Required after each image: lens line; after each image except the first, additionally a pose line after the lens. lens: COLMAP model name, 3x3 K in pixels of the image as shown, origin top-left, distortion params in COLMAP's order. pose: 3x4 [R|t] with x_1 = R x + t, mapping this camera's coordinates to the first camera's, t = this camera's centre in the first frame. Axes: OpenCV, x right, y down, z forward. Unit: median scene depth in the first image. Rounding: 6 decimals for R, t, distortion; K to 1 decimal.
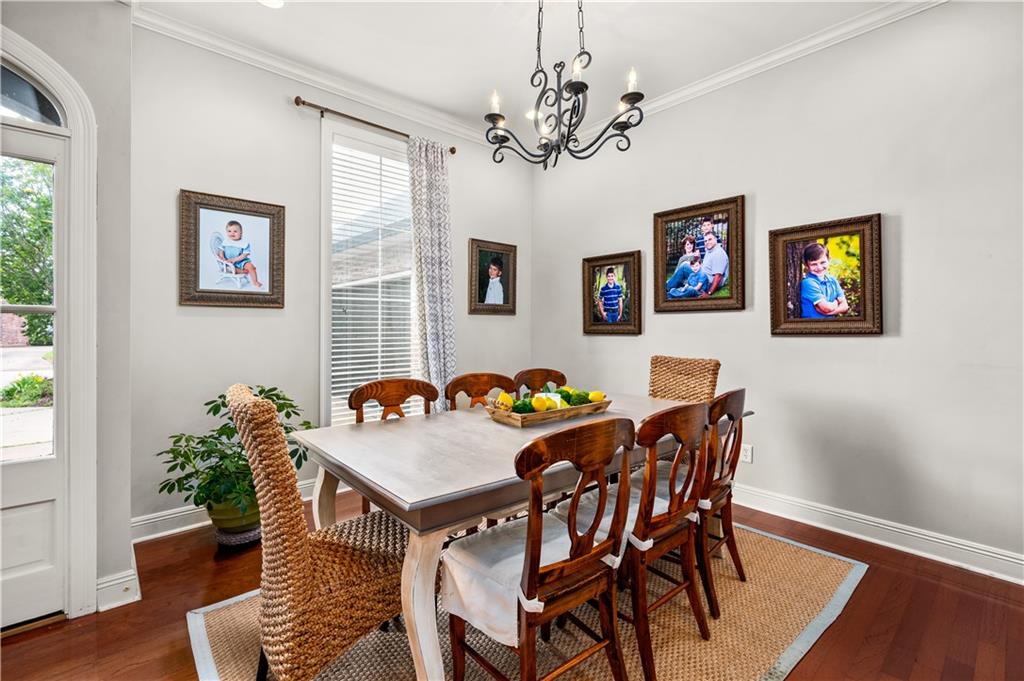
lens RADIAL K [[461.8, 0, 503.6], [0, 461.8, 325.5], [0, 0, 1]] dist [0.002009, 0.000130]
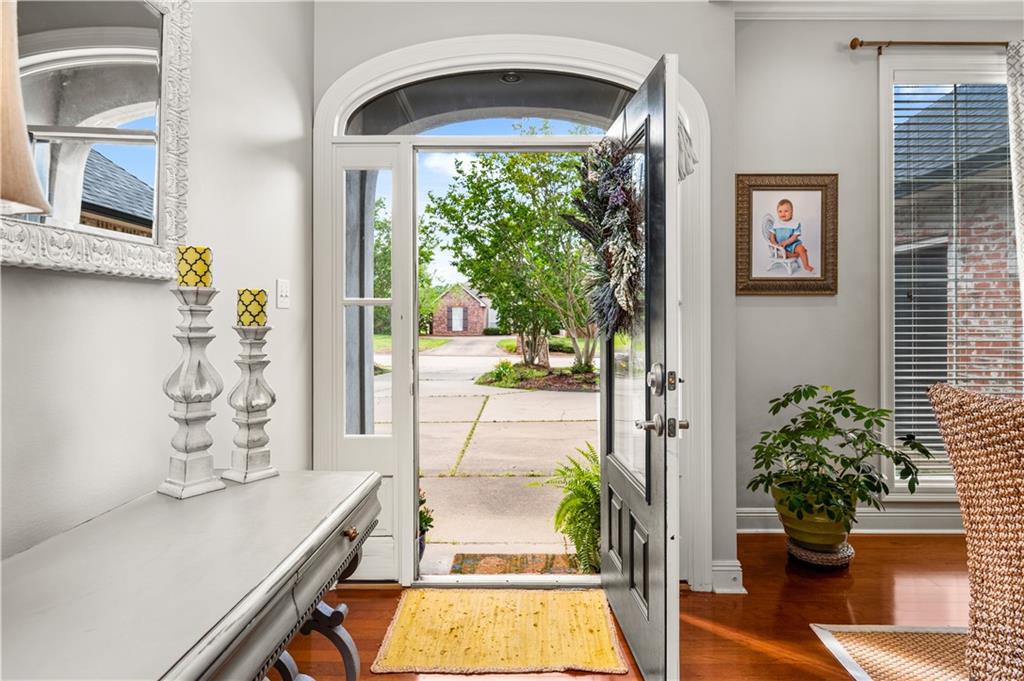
lens RADIAL K [[574.3, 0, 514.0], [0, 574.3, 312.4], [0, 0, 1]] dist [0.001379, 0.000632]
pose [[0.751807, -0.009286, -0.659318, -0.243807], [0.004390, 0.999949, -0.009077, 0.000279], [0.659368, 0.003930, 0.751810, -0.180563]]
